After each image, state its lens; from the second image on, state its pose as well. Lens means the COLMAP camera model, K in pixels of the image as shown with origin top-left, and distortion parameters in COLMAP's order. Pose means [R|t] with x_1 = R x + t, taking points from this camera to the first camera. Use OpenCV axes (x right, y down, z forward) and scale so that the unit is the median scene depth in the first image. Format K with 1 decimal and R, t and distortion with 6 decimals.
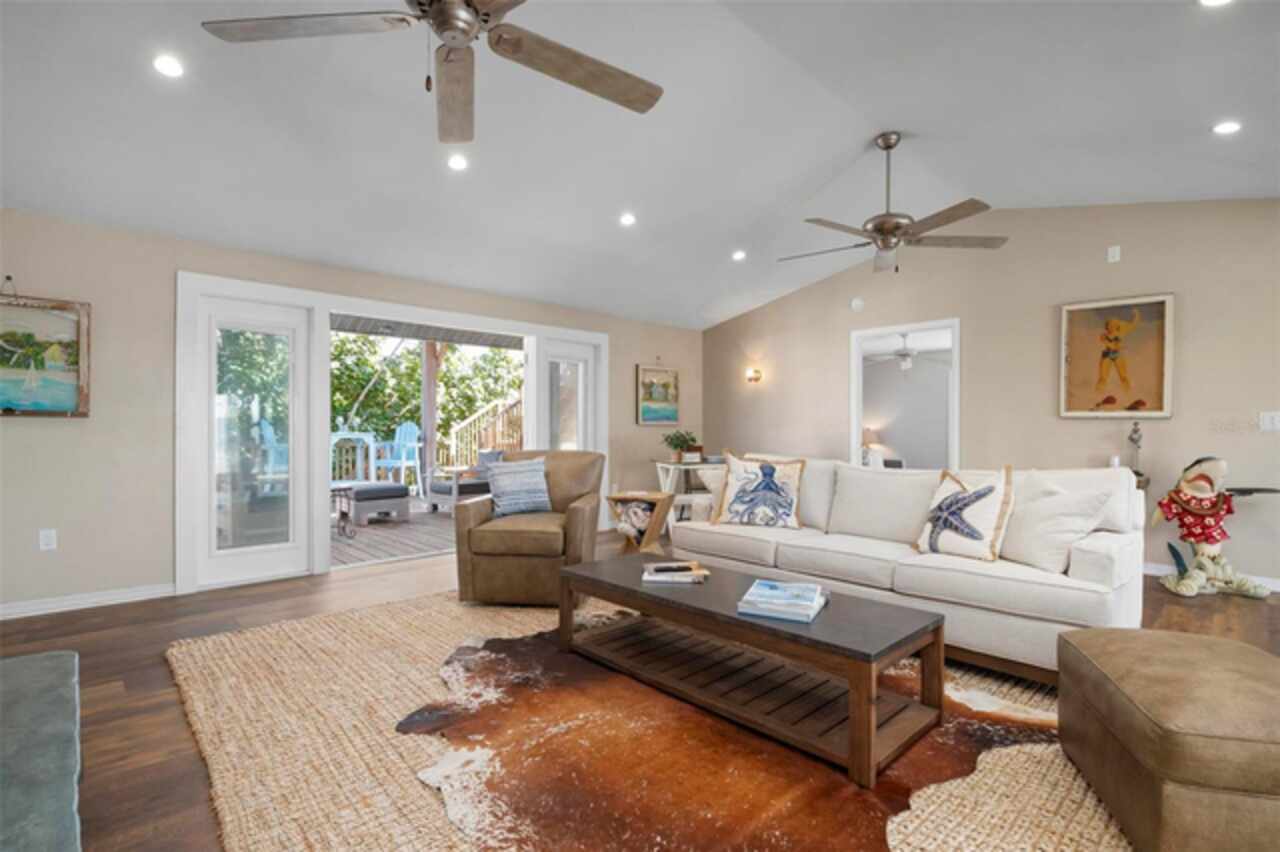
lens RADIAL K [[603.6, 0, 648.6], [0, 603.6, 432.0], [0, 0, 1]] dist [-0.002510, -0.004376]
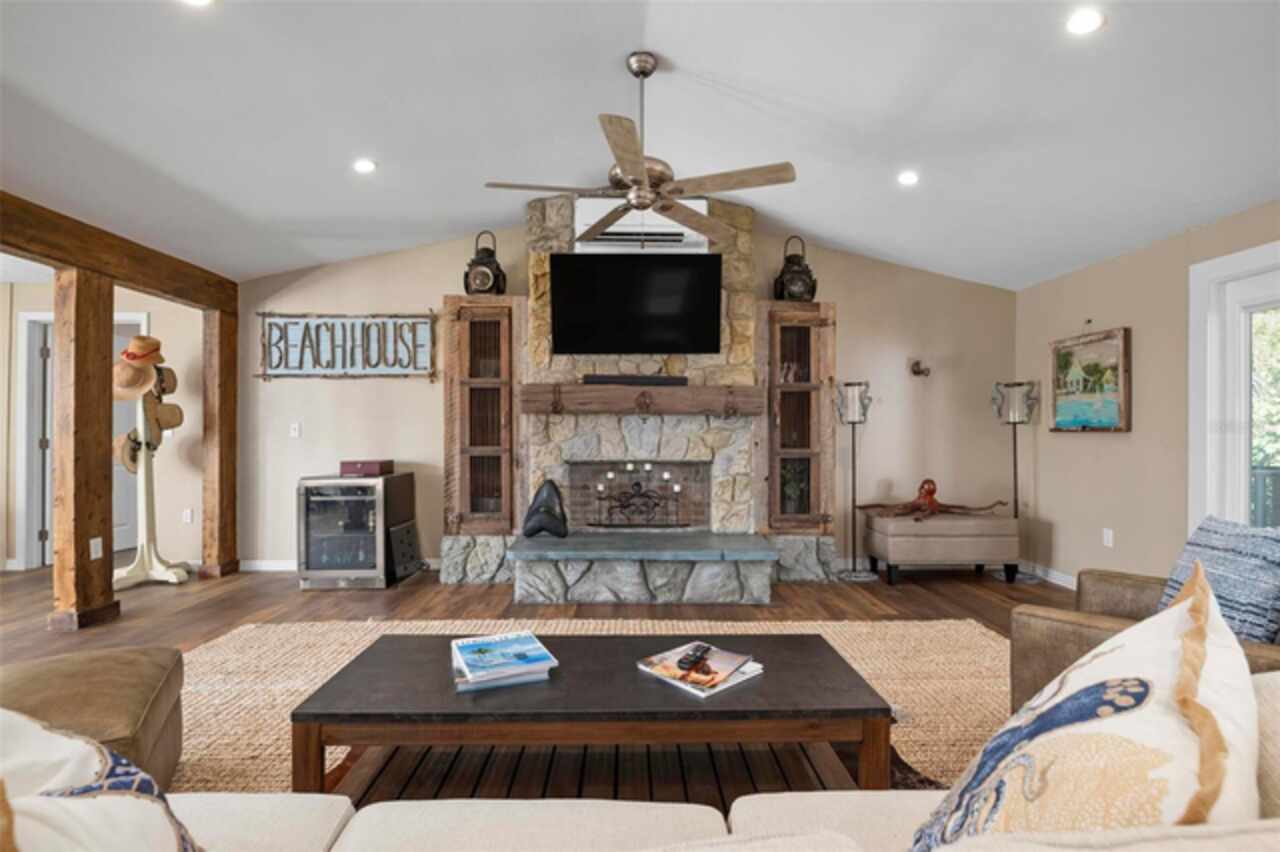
lens RADIAL K [[575.6, 0, 635.4], [0, 575.6, 431.1], [0, 0, 1]] dist [-0.007936, -0.003380]
pose [[-0.684933, -0.006389, -0.728578, 0.428181], [-0.003727, 0.999979, -0.005265, -0.017070], [0.728597, -0.000891, -0.684942, 1.069525]]
